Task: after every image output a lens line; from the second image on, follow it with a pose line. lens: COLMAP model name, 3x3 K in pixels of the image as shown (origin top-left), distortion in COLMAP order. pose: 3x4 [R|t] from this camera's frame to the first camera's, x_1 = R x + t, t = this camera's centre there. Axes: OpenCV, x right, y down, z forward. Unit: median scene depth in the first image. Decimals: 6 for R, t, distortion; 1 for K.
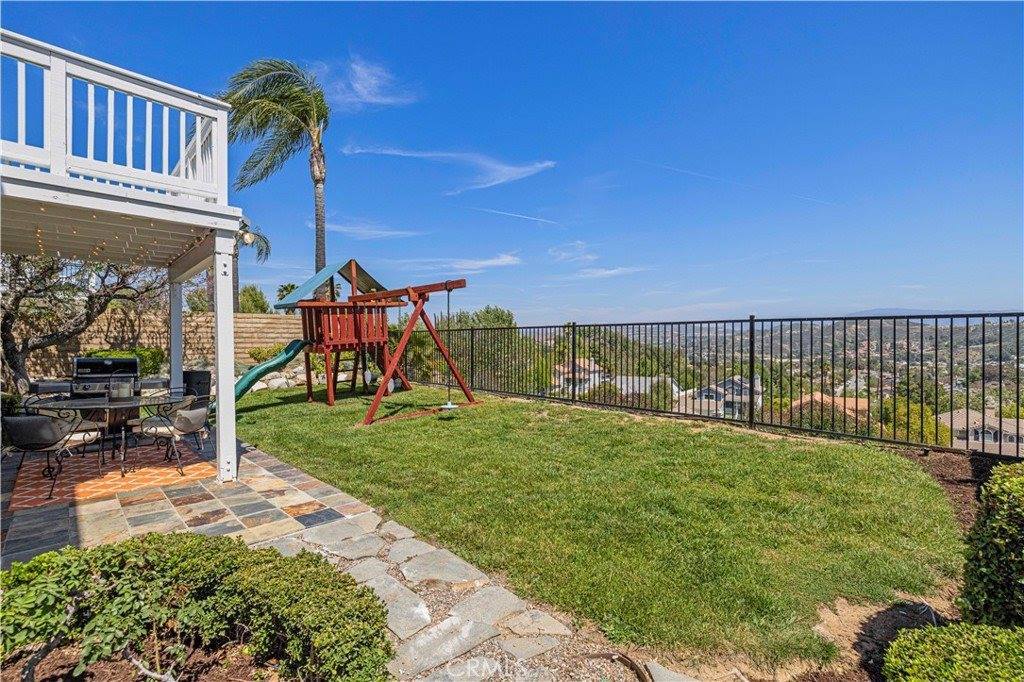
lens RADIAL K [[440.2, 0, 511.4], [0, 440.2, 348.2], [0, 0, 1]] dist [0.004565, 0.001270]
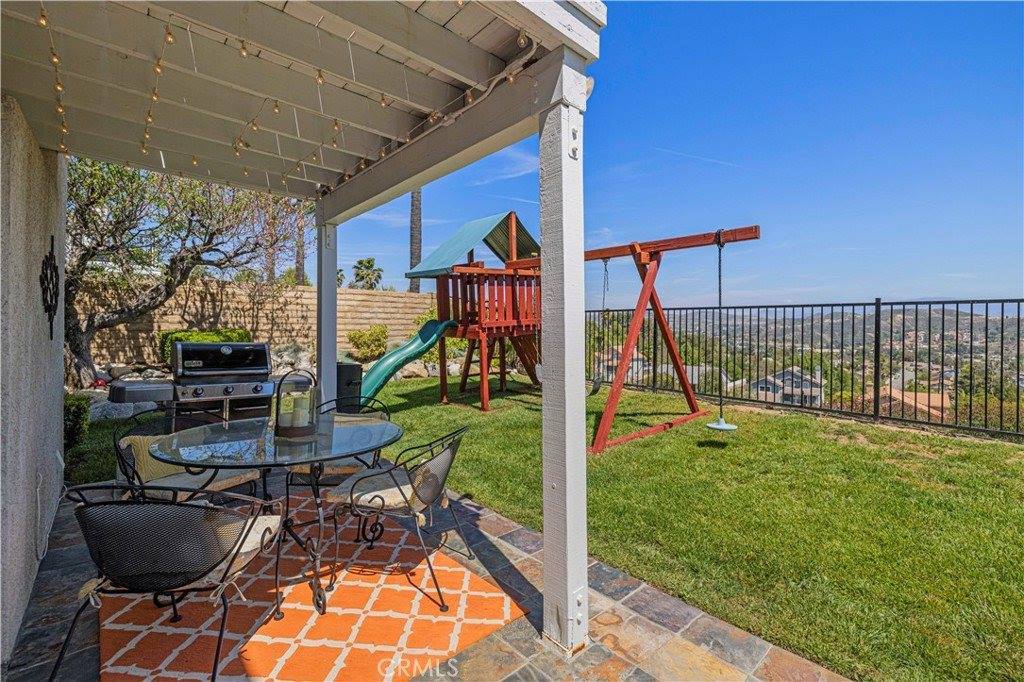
lens RADIAL K [[440.2, 0, 513.8], [0, 440.2, 330.2], [0, 0, 1]] dist [0.004565, 0.001270]
pose [[0.998552, 0.013385, -0.052106, -0.275145], [-0.013812, 0.999874, -0.007830, 0.001839], [0.051994, 0.008538, 0.998611, 0.231571]]
